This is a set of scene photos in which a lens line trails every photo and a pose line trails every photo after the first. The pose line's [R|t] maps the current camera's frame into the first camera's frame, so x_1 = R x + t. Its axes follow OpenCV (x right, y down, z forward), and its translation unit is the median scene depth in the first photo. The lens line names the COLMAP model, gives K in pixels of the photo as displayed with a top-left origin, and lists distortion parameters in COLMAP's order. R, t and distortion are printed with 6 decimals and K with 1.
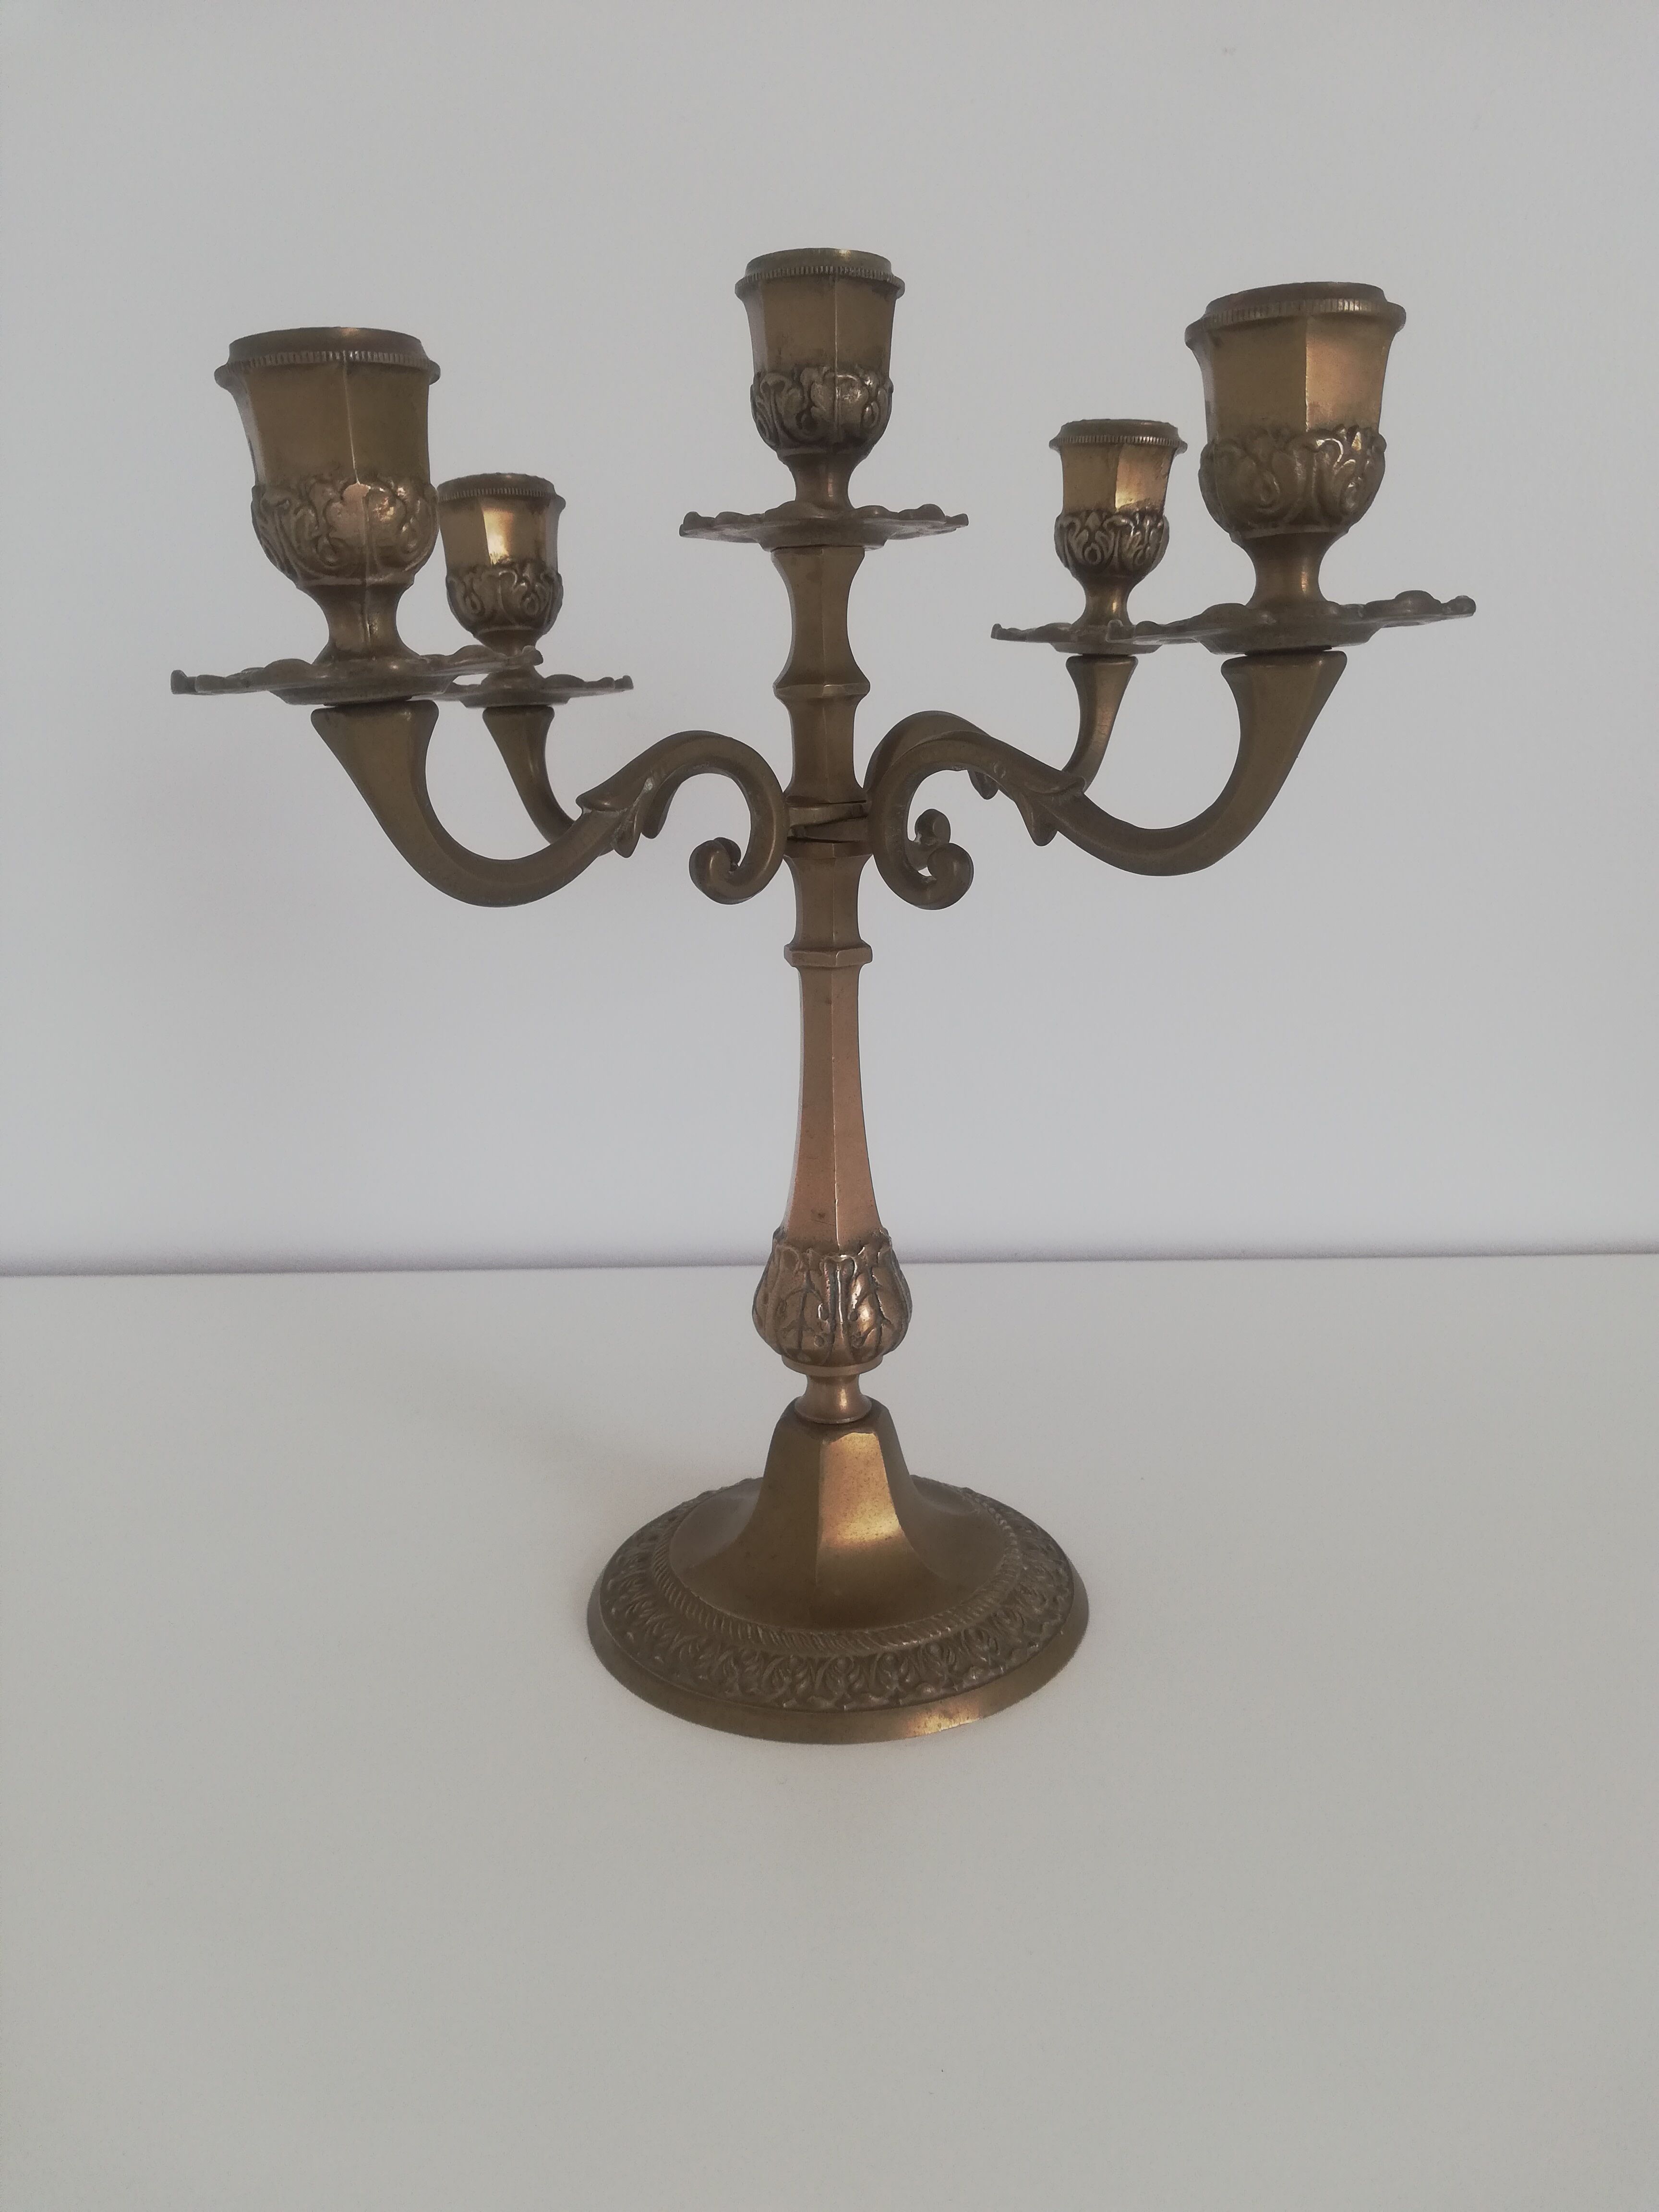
lens RADIAL K [[1703.2, 0, 833.2], [0, 1703.2, 1116.0], [0, 0, 1]] dist [0.048658, -0.117210]
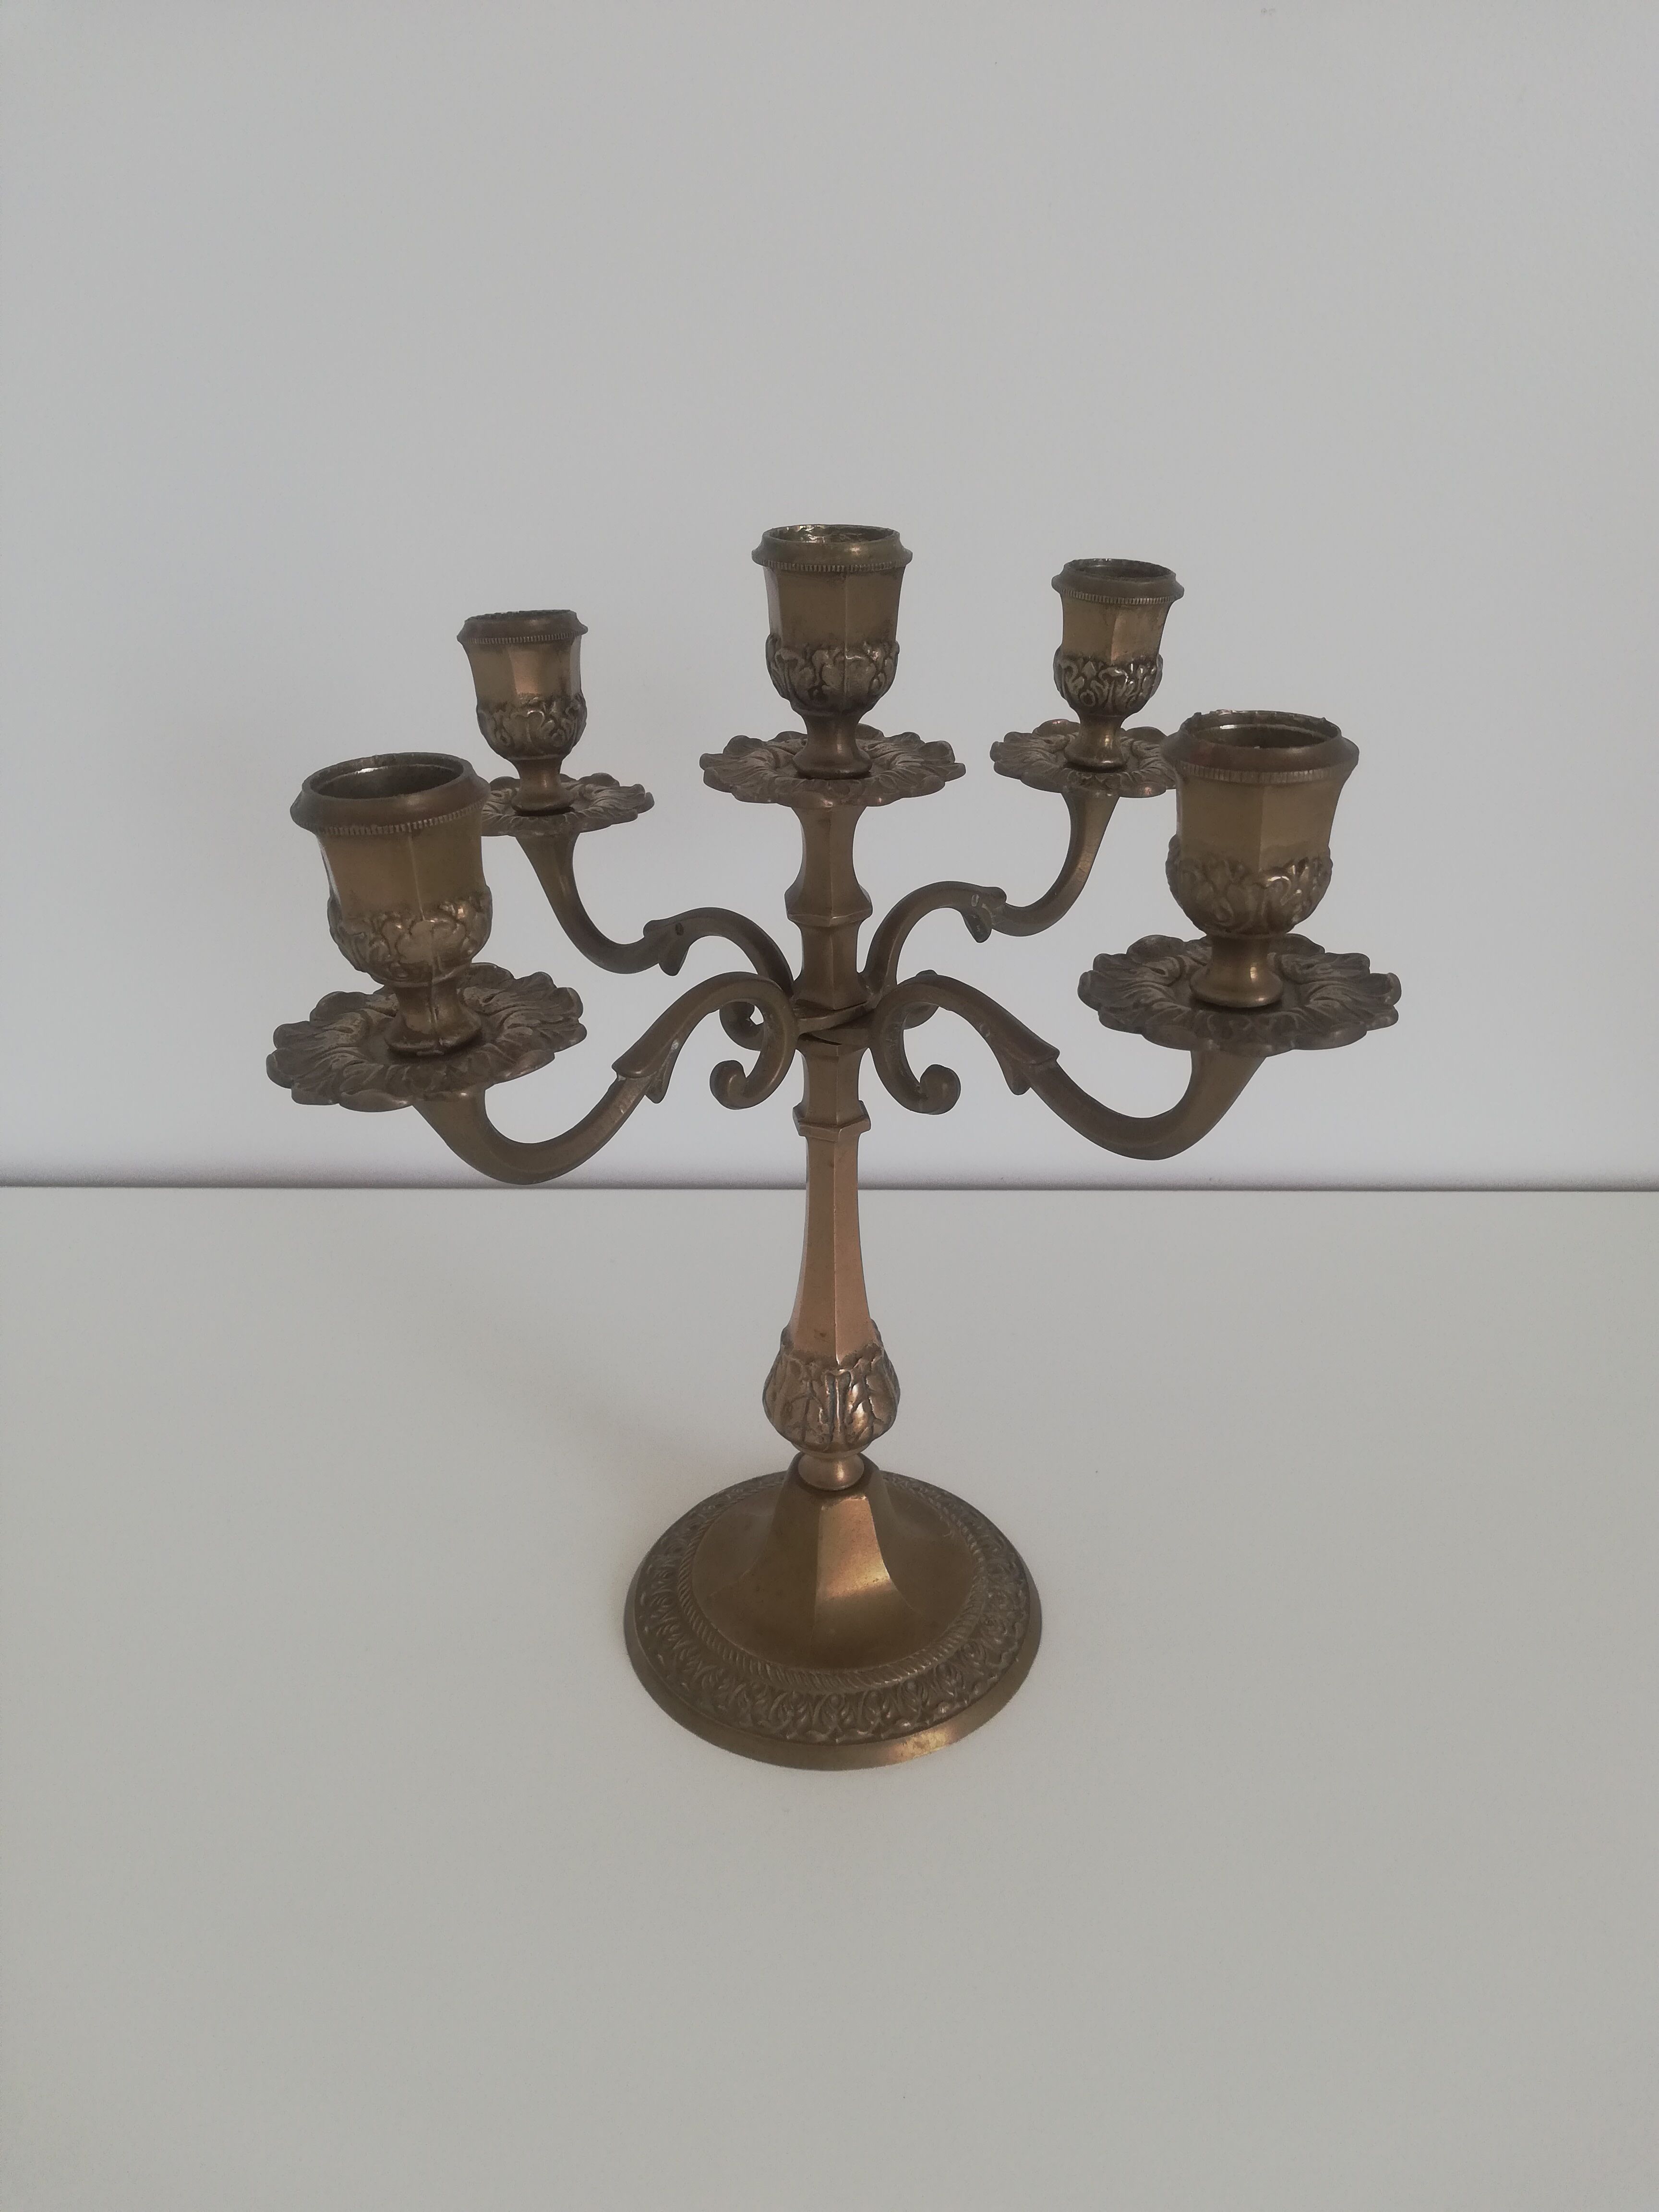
lens RADIAL K [[1686.0, 0, 832.1], [0, 1686.0, 1114.4], [0, 0, 1]] dist [0.129678, -0.233632]
pose [[0.999893, 0.014479, -0.001854, -0.000749], [-0.013708, 0.975011, 0.221734, -0.356197], [0.005018, -0.221685, 0.975105, -0.096093]]
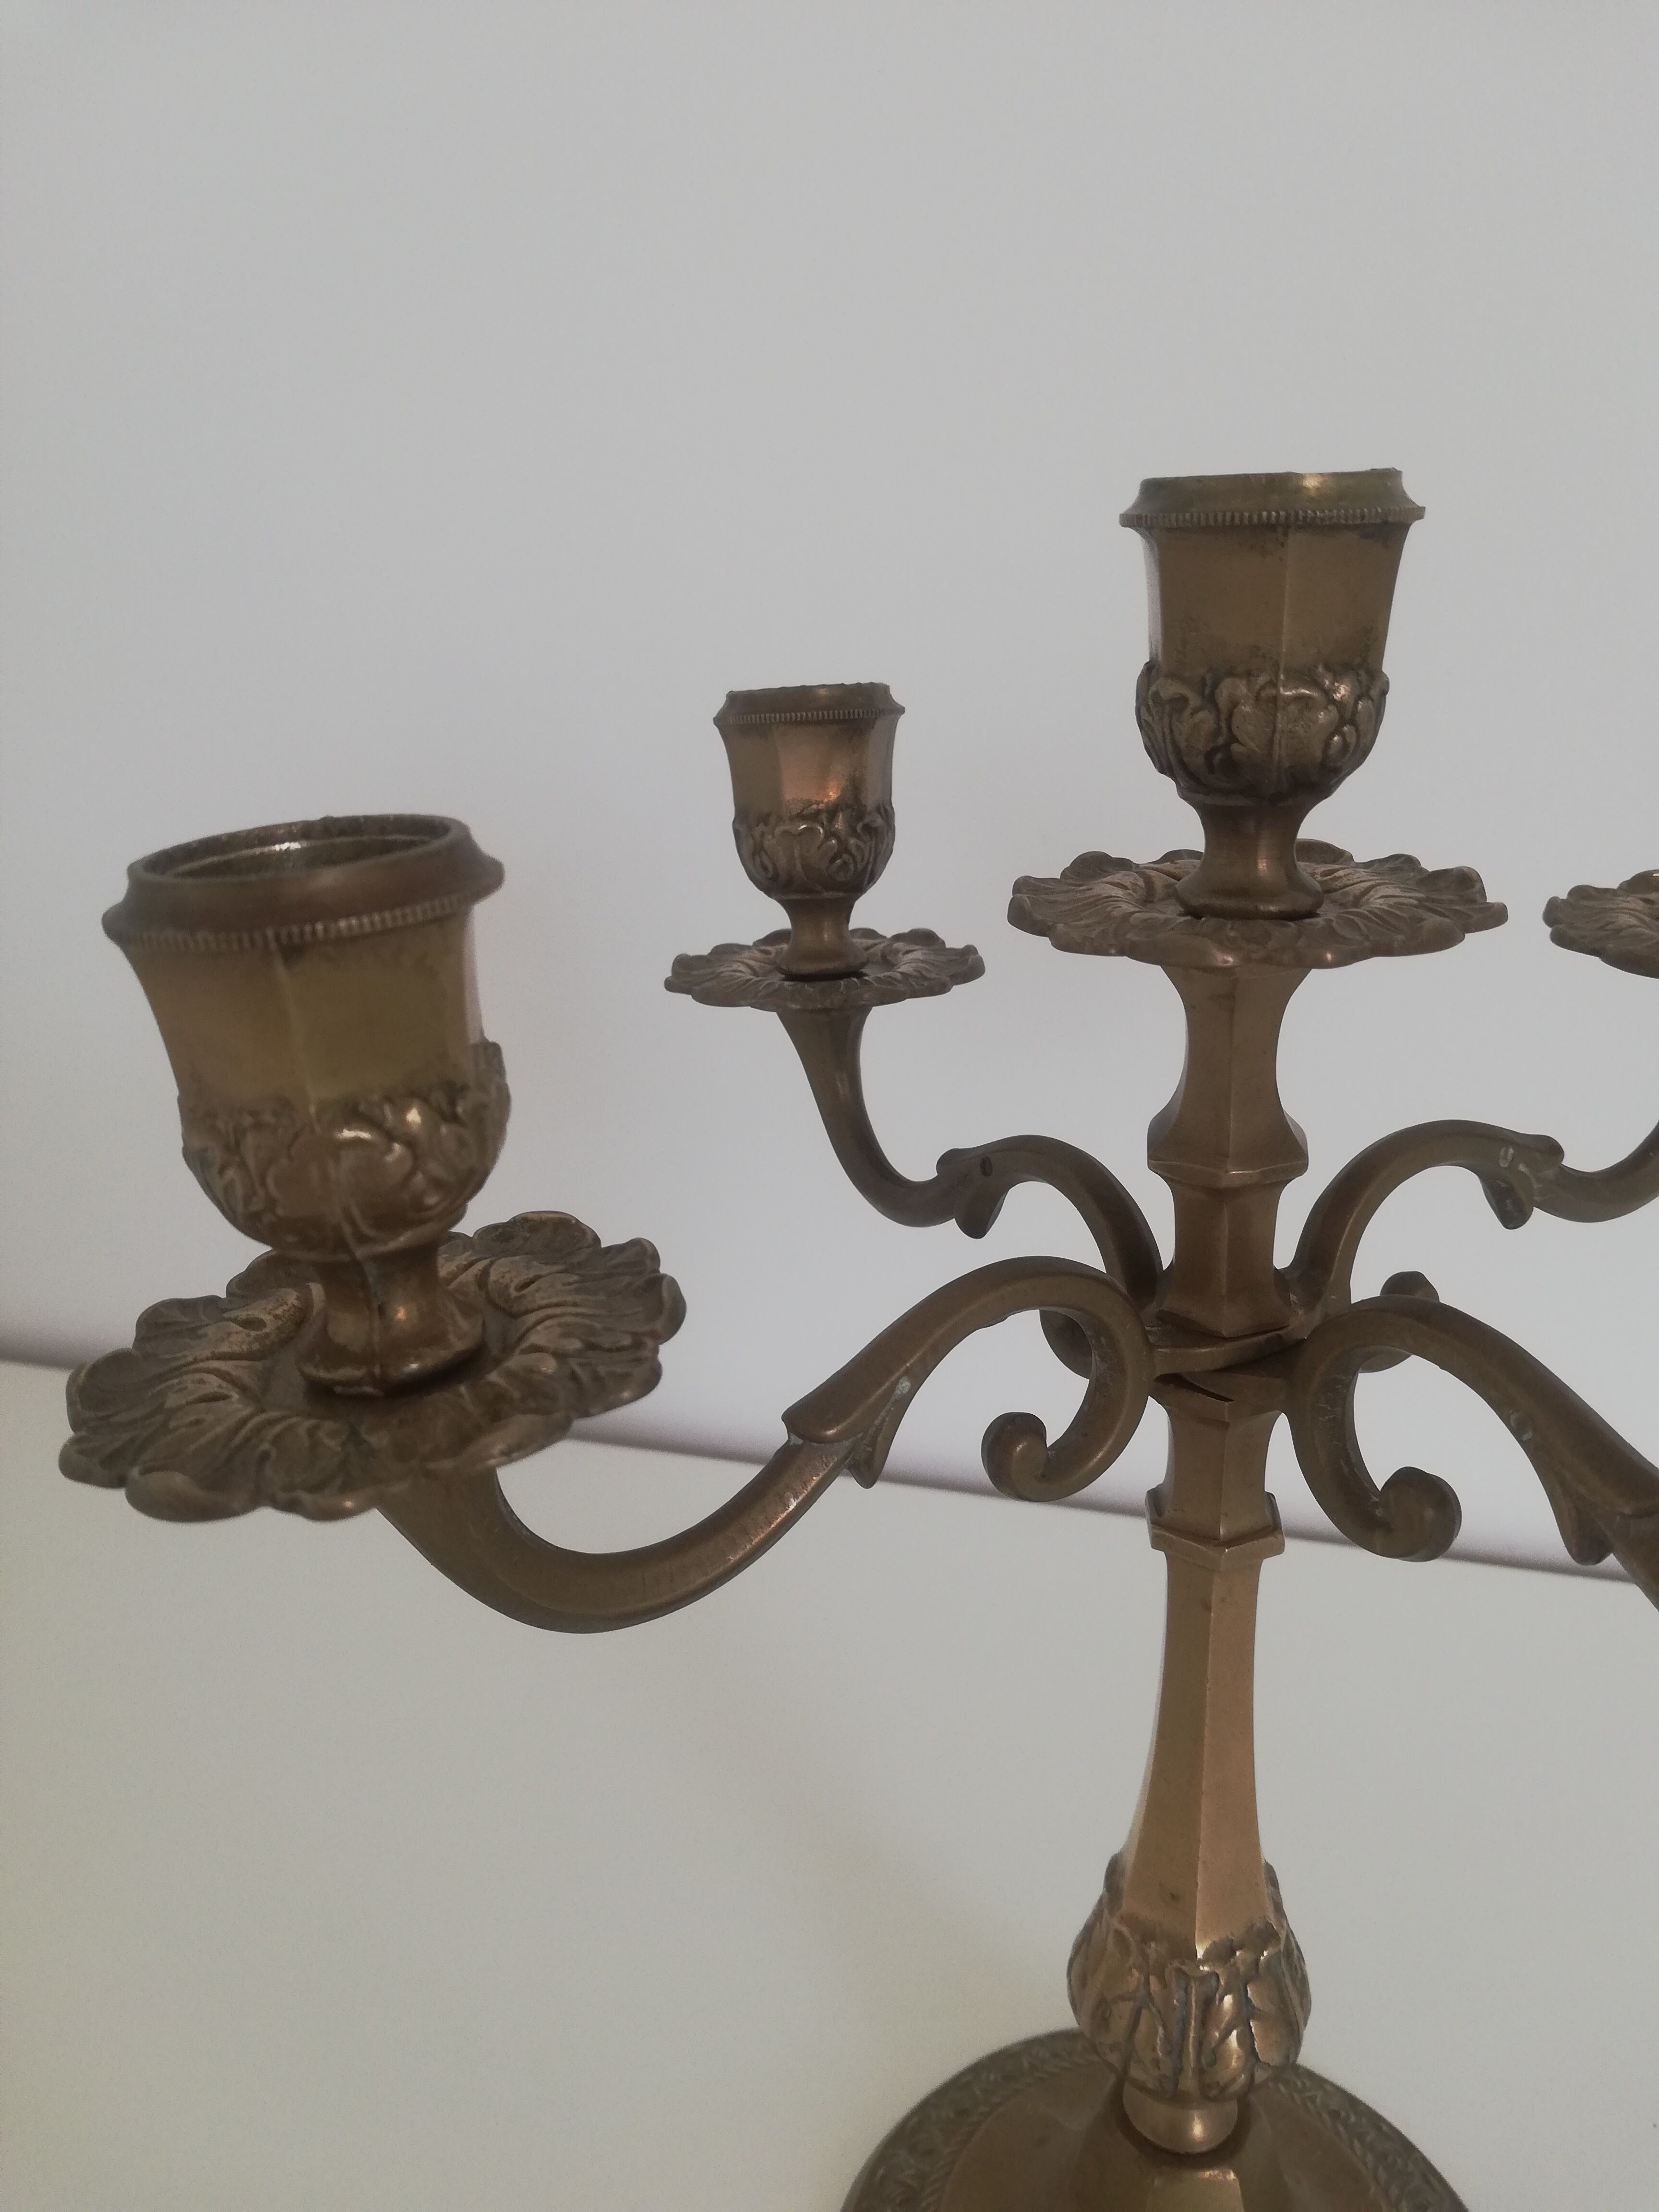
lens RADIAL K [[1703.2, 0, 833.2], [0, 1703.2, 1116.0], [0, 0, 1]] dist [0.048658, -0.117210]
pose [[0.957361, 0.081897, -0.277042, 0.026071], [-0.052910, 0.992461, 0.110548, -0.318126], [0.284007, -0.091176, 0.954477, 0.369526]]
